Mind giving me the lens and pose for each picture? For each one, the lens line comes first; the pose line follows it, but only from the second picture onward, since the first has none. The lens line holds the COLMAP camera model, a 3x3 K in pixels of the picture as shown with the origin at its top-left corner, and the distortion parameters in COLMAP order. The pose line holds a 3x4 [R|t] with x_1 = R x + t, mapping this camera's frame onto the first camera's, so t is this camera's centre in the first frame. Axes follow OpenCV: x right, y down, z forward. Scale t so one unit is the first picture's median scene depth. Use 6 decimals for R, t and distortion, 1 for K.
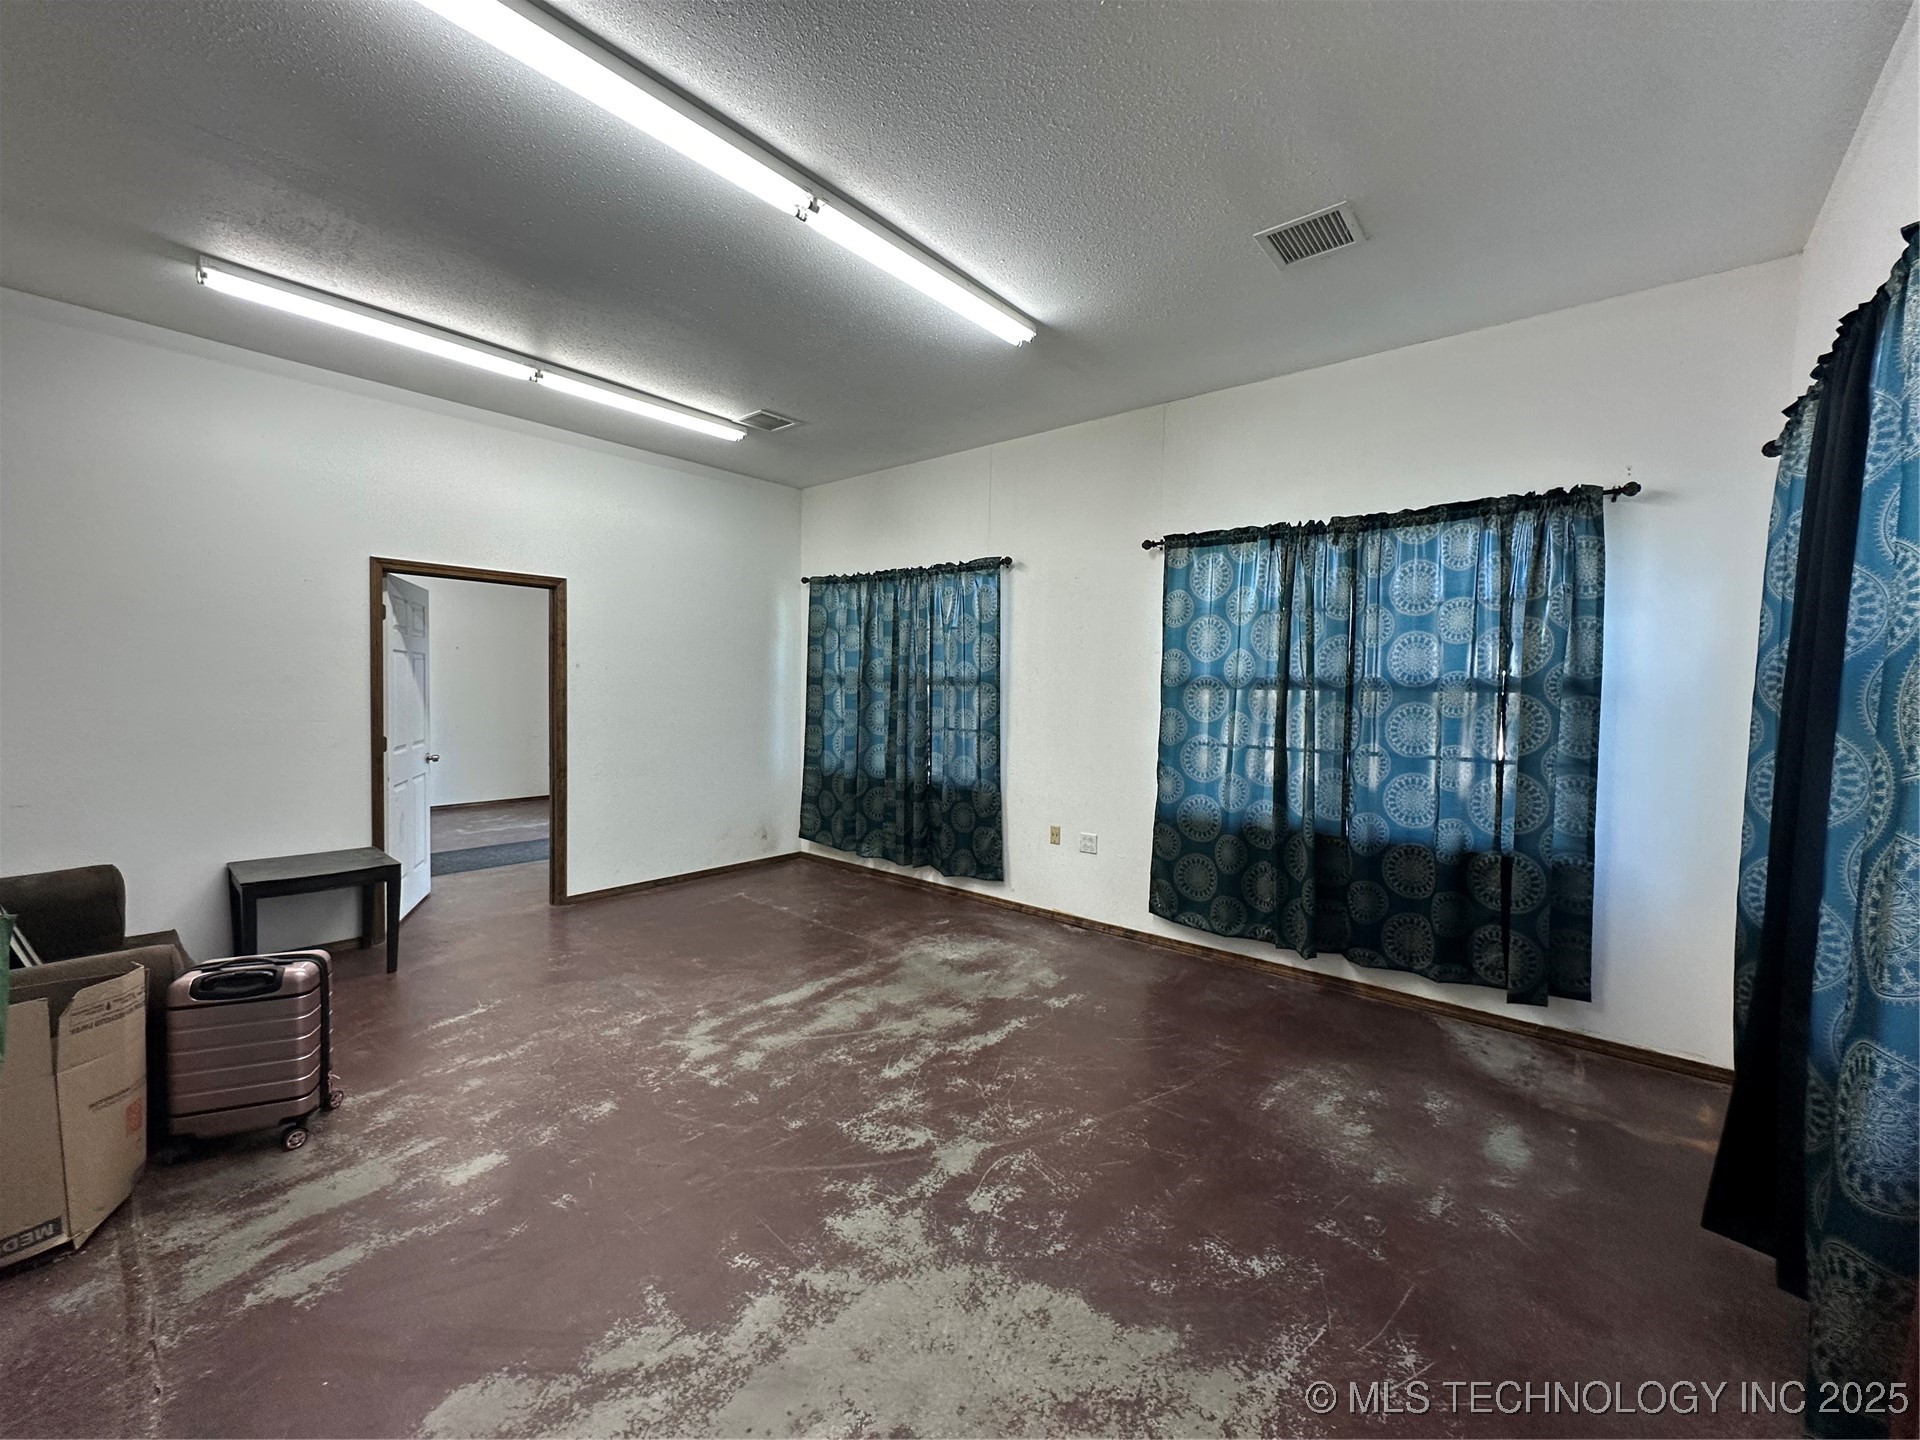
lens RADIAL K [[767.8, 0, 960.0], [0, 767.8, 712.8], [0, 0, 1]] dist [-0.003748, 0.000452]
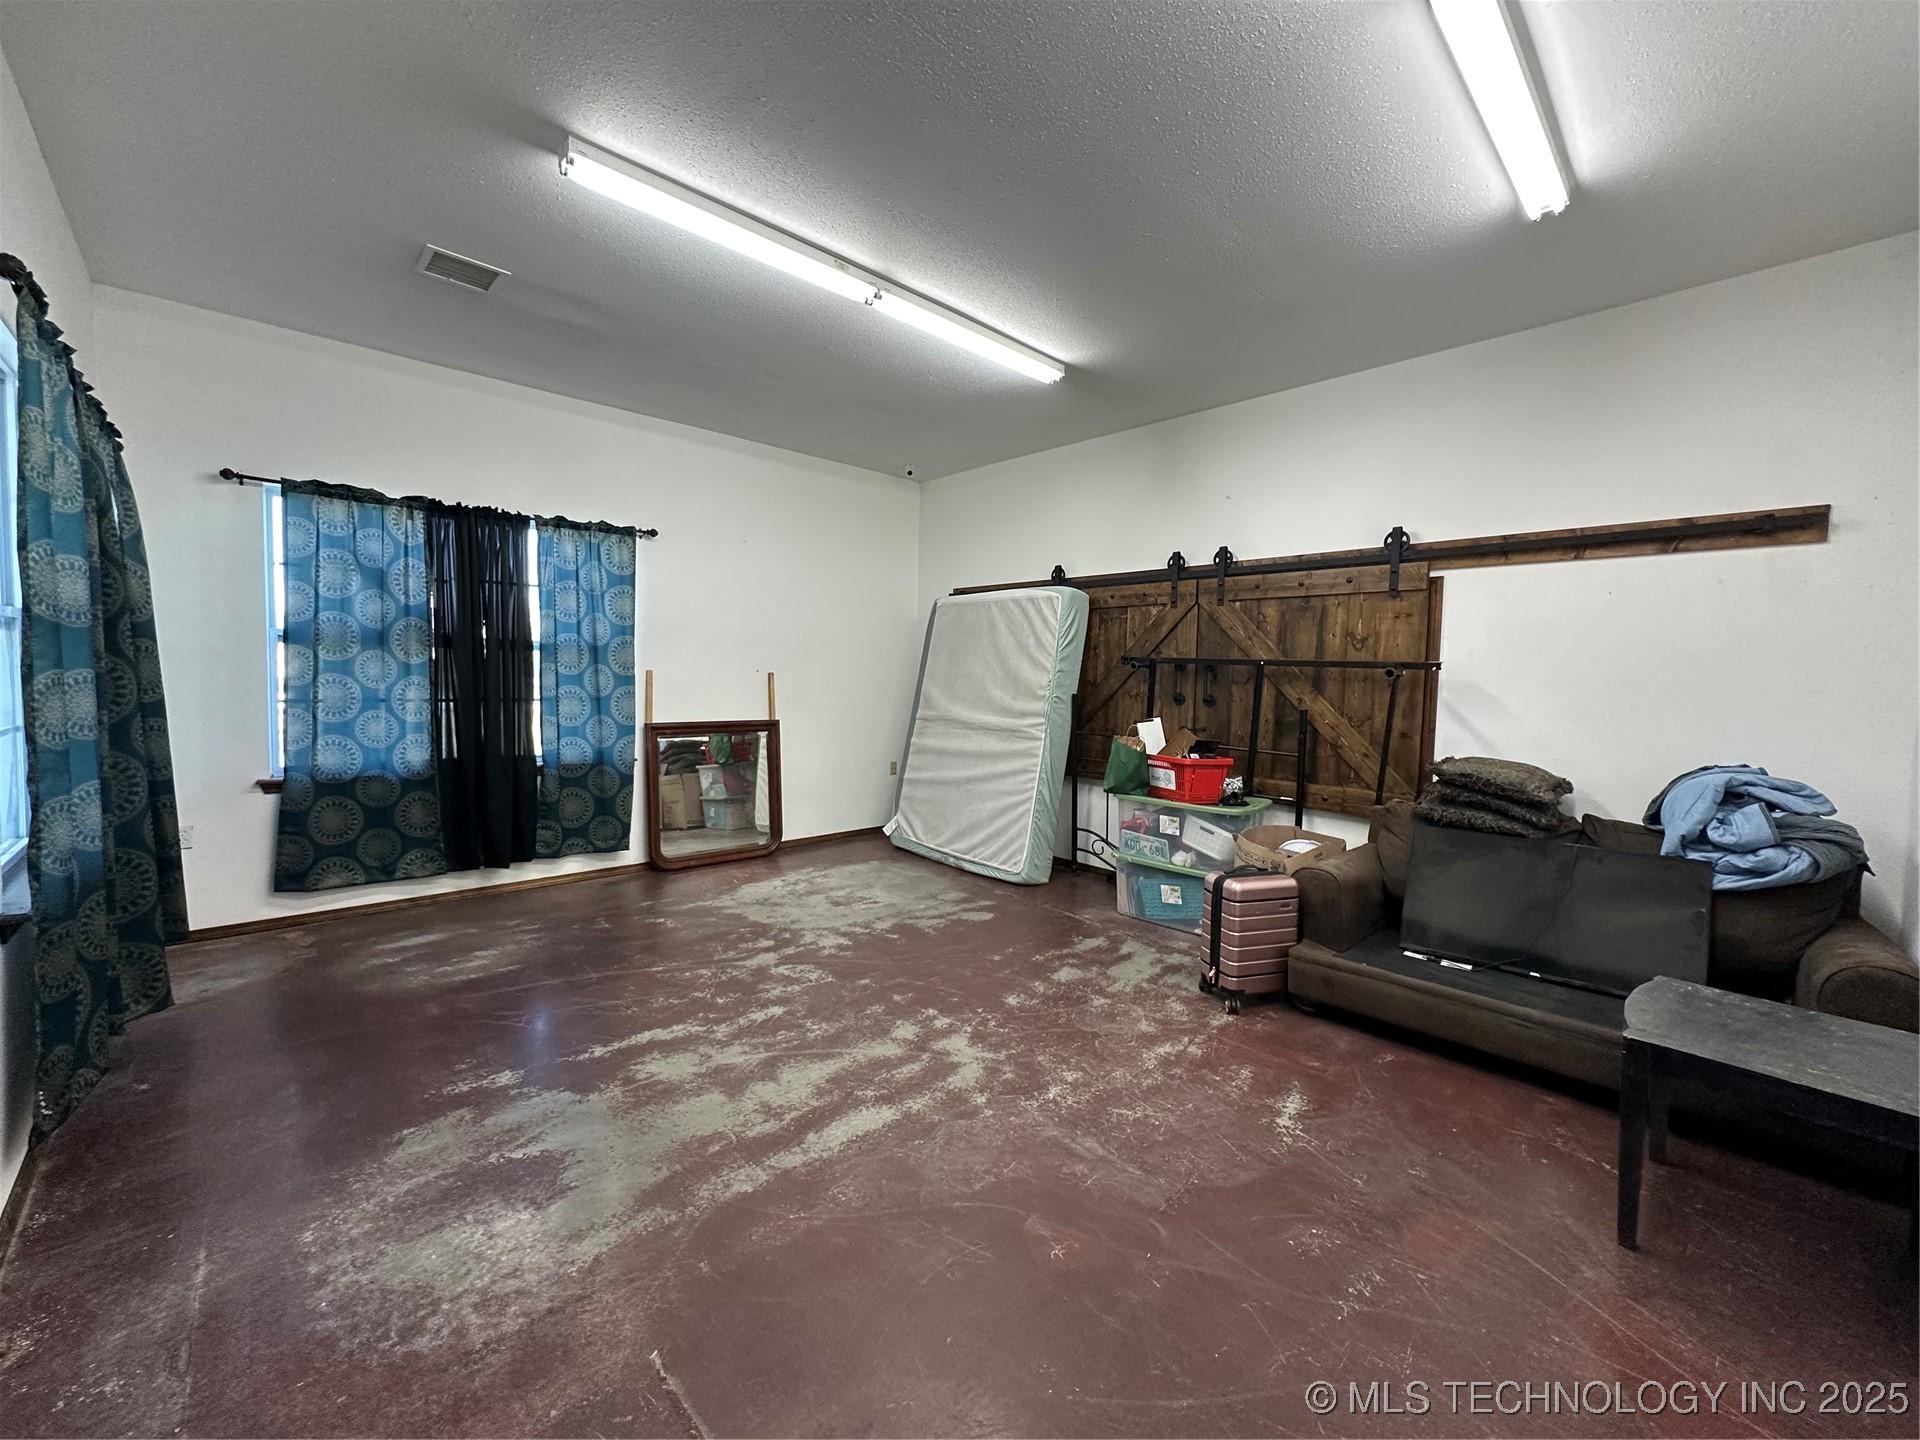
lens RADIAL K [[767.8, 0, 963.0], [0, 767.8, 719.2], [0, 0, 1]] dist [-0.003748, 0.000452]
pose [[-0.992748, -0.044575, 0.111646, -0.452790], [-0.034169, 0.995039, 0.093437, -0.053474], [-0.115258, 0.088945, -0.989346, 1.993323]]
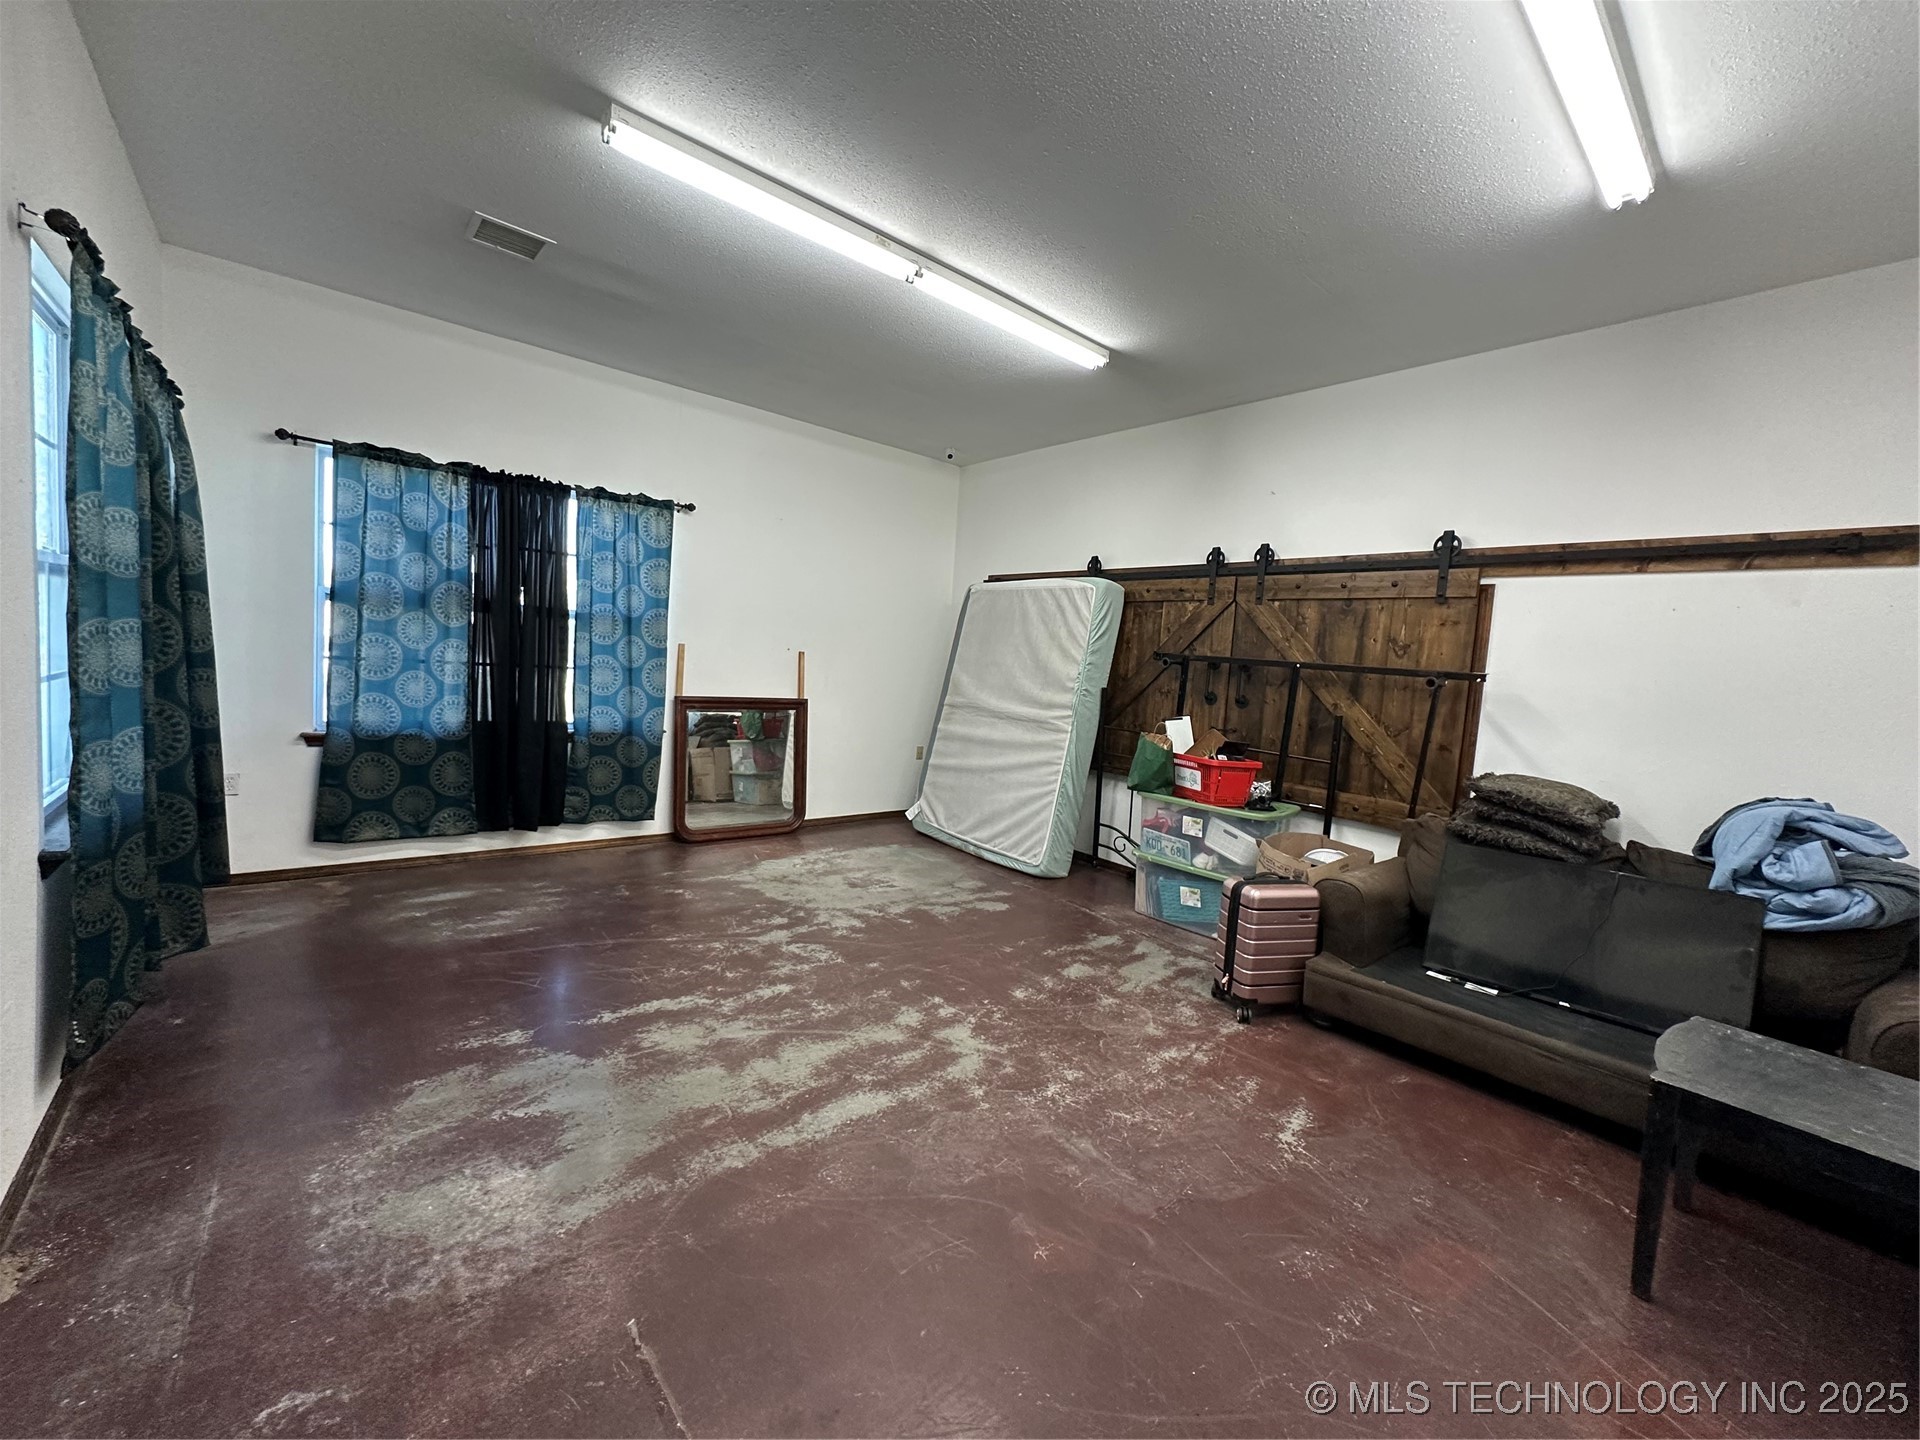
lens RADIAL K [[767.8, 0, 963.0], [0, 767.8, 719.4], [0, 0, 1]] dist [-0.003748, 0.000452]
pose [[-0.982912, -0.096761, 0.156591, -0.472677], [-0.079340, 0.990316, 0.113925, -0.056840], [-0.166098, 0.099555, -0.981071, 1.977972]]
